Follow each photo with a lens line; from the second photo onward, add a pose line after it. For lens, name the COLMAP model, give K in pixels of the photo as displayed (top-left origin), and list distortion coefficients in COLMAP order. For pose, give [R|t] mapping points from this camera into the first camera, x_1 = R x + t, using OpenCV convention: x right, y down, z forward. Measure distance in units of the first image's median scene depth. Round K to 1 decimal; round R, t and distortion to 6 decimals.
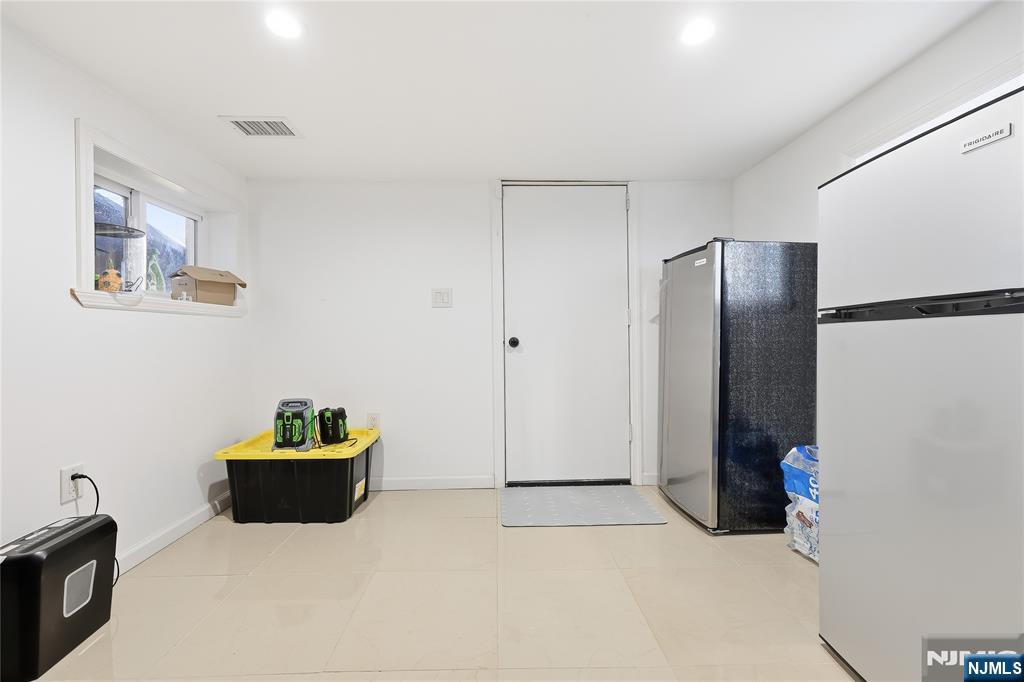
lens RADIAL K [[421.5, 0, 512.2], [0, 421.5, 338.6], [0, 0, 1]] dist [0.011827, 0.000211]
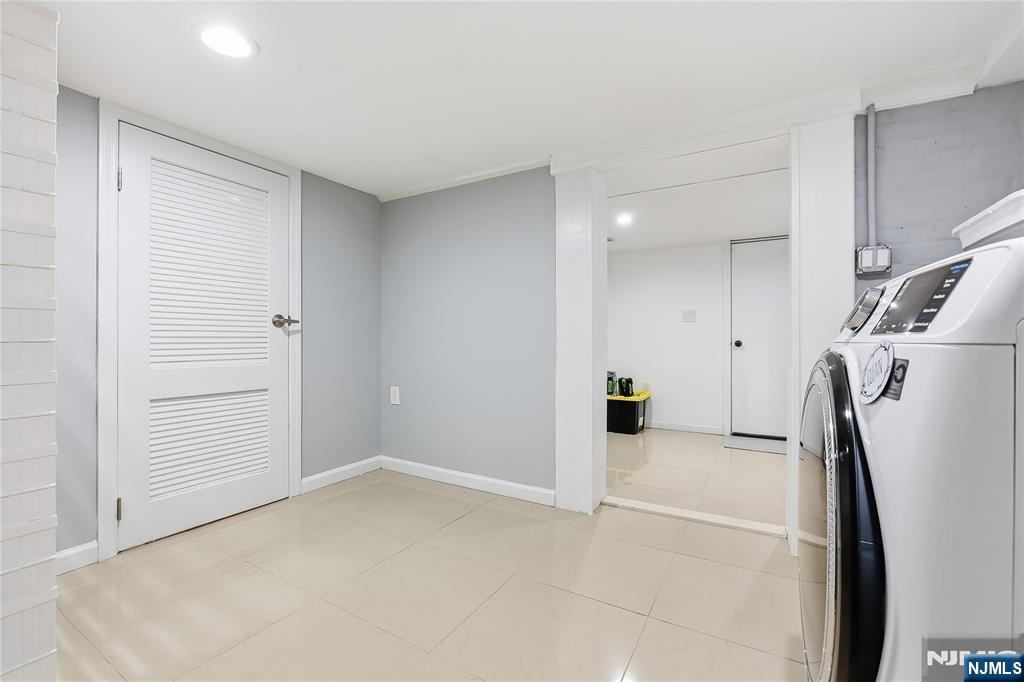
lens RADIAL K [[421.5, 0, 513.6], [0, 421.5, 340.8], [0, 0, 1]] dist [0.011827, 0.000211]
pose [[0.843970, 0.008514, -0.536322, 0.149319], [-0.009501, 0.999954, 0.000922, 0.005258], [0.536305, 0.004317, 0.844013, -0.807680]]
